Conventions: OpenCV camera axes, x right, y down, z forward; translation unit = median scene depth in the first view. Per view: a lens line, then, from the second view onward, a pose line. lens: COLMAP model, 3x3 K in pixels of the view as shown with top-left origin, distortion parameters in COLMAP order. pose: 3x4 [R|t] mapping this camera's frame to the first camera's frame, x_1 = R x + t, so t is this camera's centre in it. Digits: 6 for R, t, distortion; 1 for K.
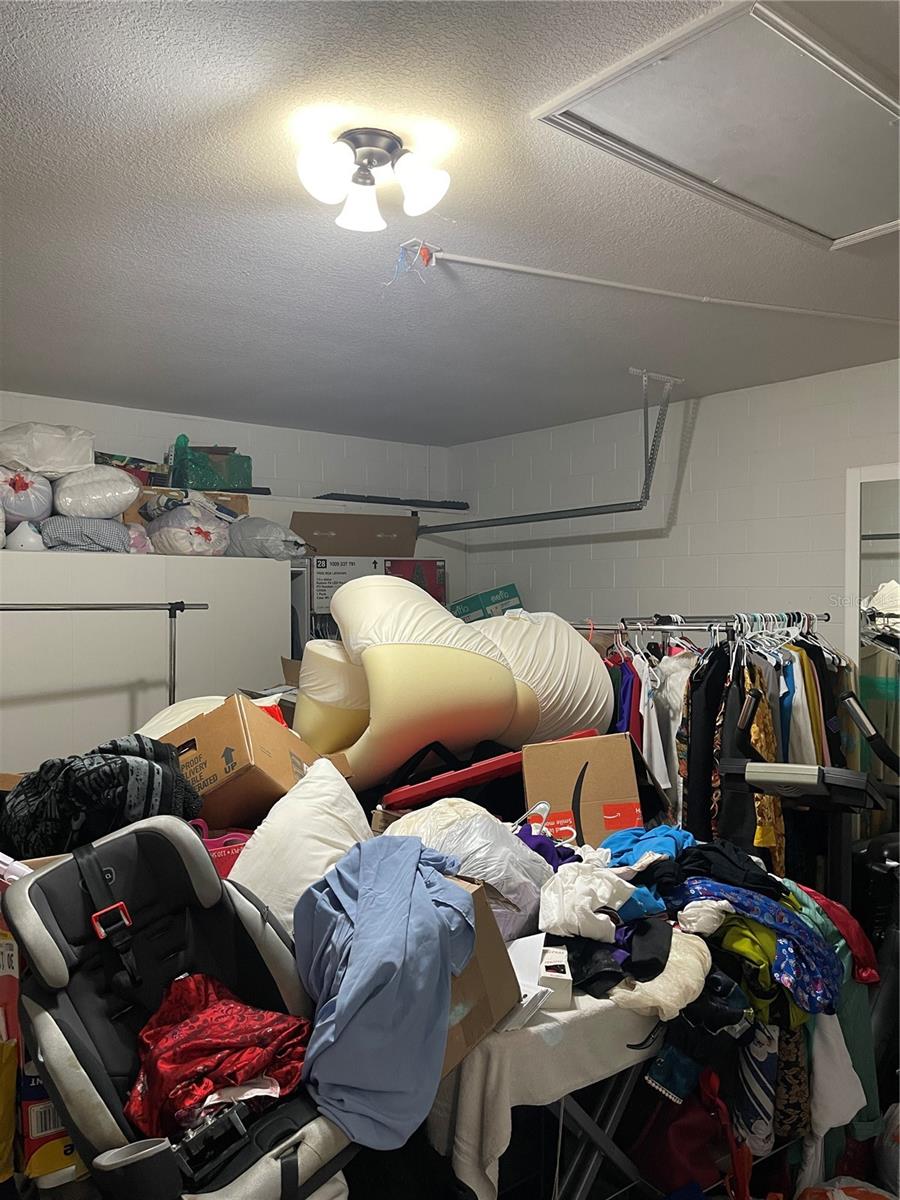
lens RADIAL K [[900.2, 0, 440.8], [0, 900.2, 604.6], [0, 0, 1]] dist [0.070507, -0.092986]
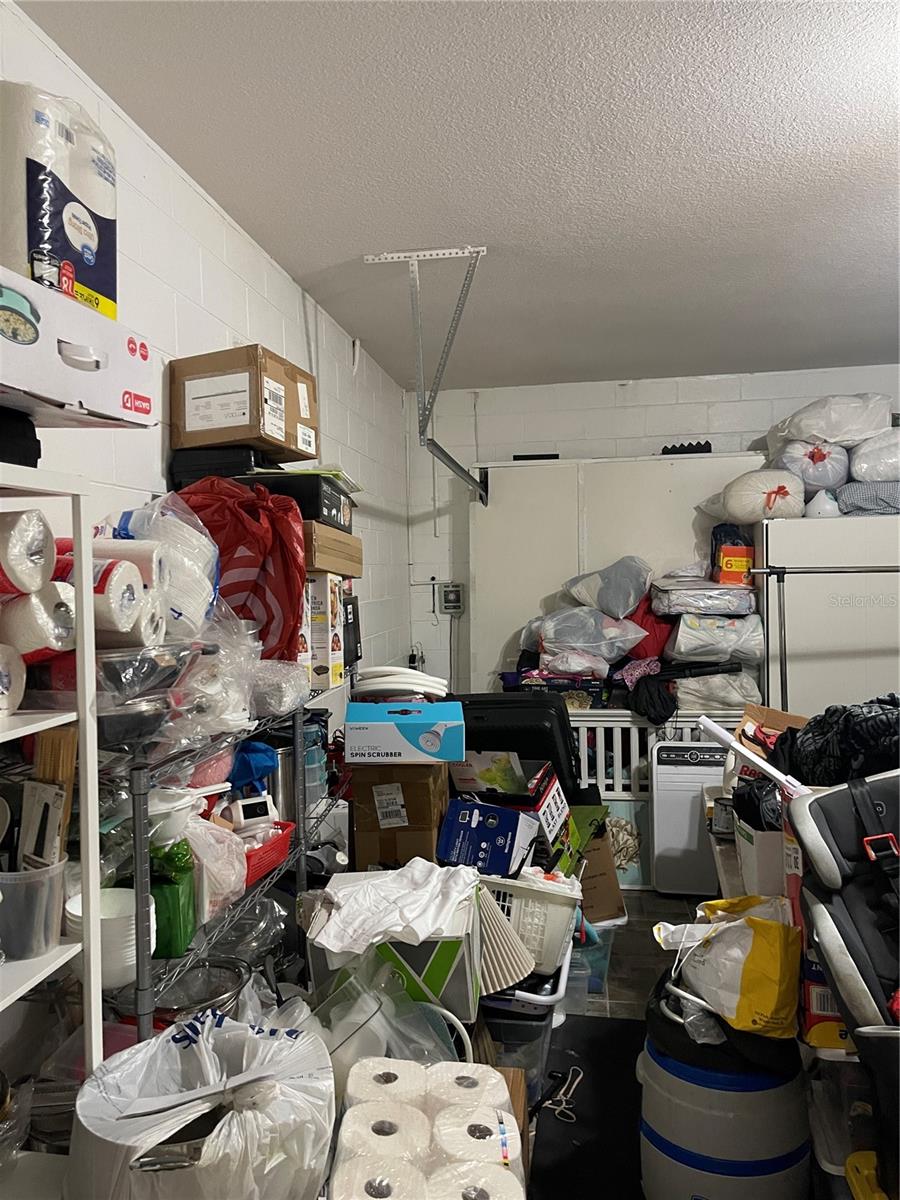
lens RADIAL K [[900.2, 0, 443.7], [0, 900.2, 608.6], [0, 0, 1]] dist [0.070507, -0.092986]
pose [[0.673558, 0.021979, -0.738807, 0.101337], [0.011589, 0.999121, 0.040289, -0.001049], [0.739043, -0.035699, 0.672712, -0.151813]]
